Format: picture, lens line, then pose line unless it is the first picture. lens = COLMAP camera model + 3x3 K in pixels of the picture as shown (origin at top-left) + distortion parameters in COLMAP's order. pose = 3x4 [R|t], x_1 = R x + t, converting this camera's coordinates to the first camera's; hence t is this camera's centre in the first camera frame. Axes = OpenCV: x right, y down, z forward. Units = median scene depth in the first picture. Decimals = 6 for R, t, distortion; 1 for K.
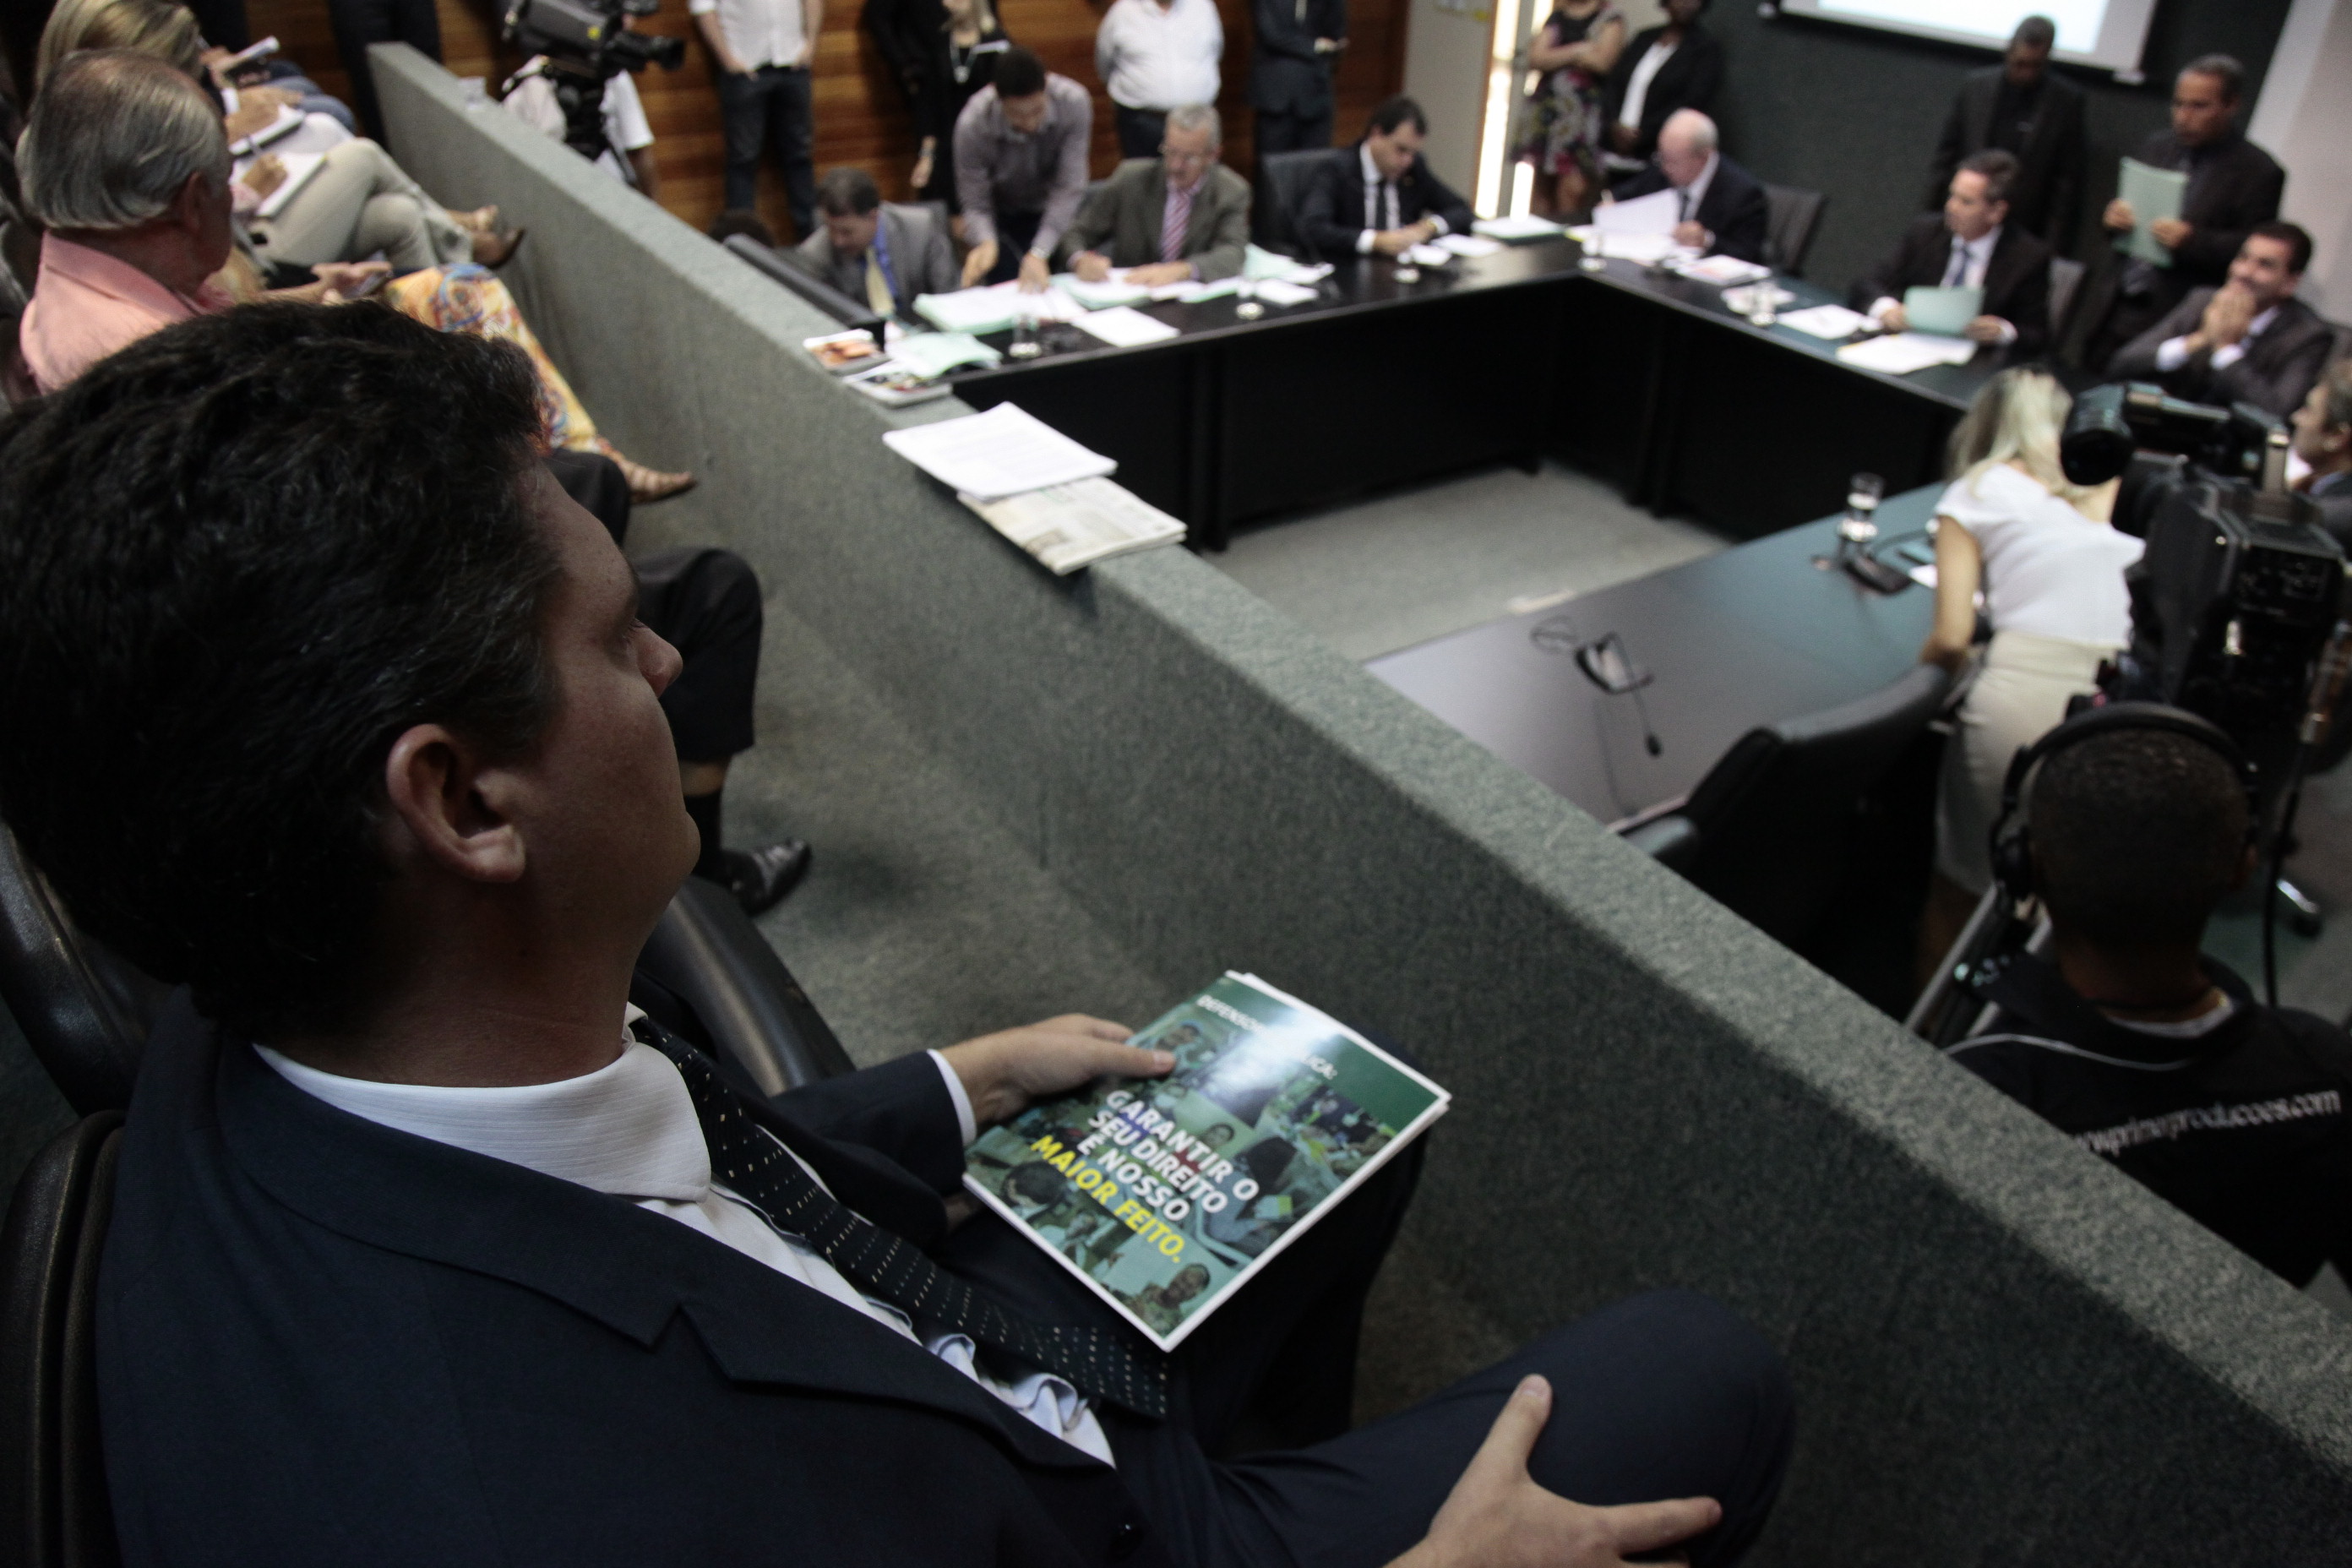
lens RADIAL K [[1550.1, 0, 1176.0], [0, 1550.1, 784.0], [0, 0, 1]] dist [-0.134282, 0.060699]
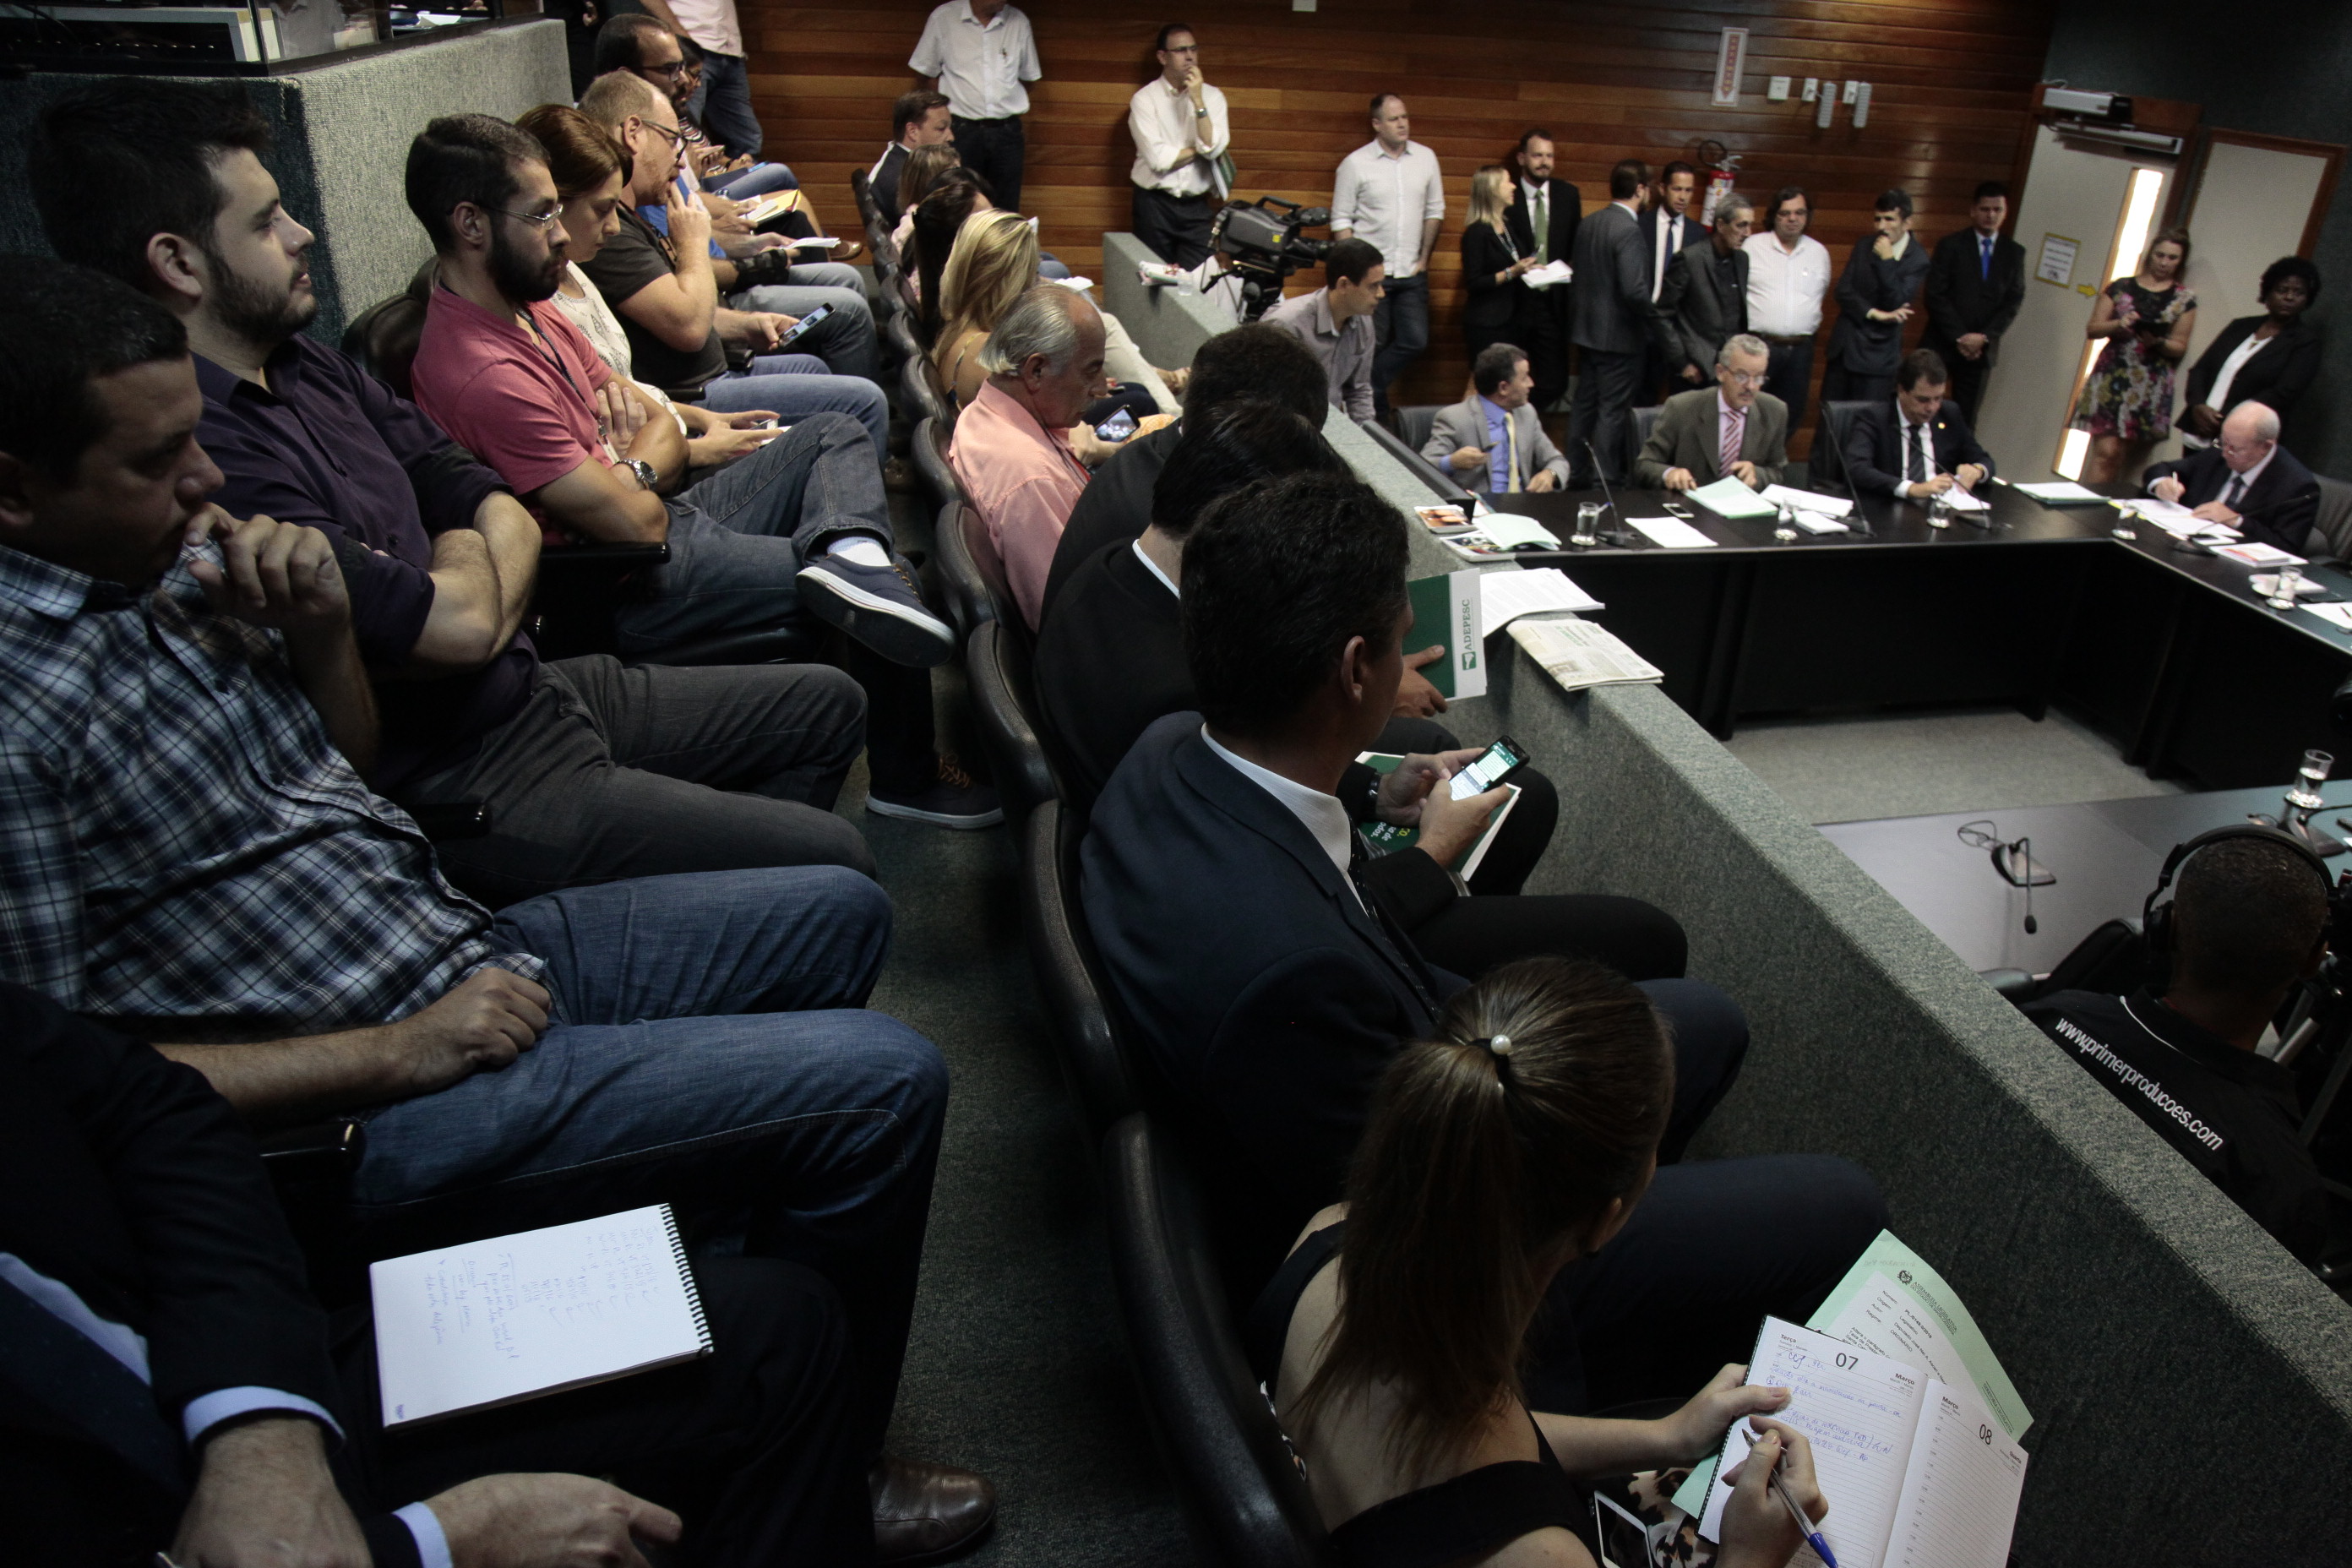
lens RADIAL K [[1550.1, 0, 1176.0], [0, 1550.1, 784.0], [0, 0, 1]] dist [-0.134282, 0.060699]
pose [[0.928045, 0.178486, -0.326919, 0.072056], [-0.213483, 0.974126, -0.074191, 0.136461], [0.305218, 0.138645, 0.942136, -0.454500]]
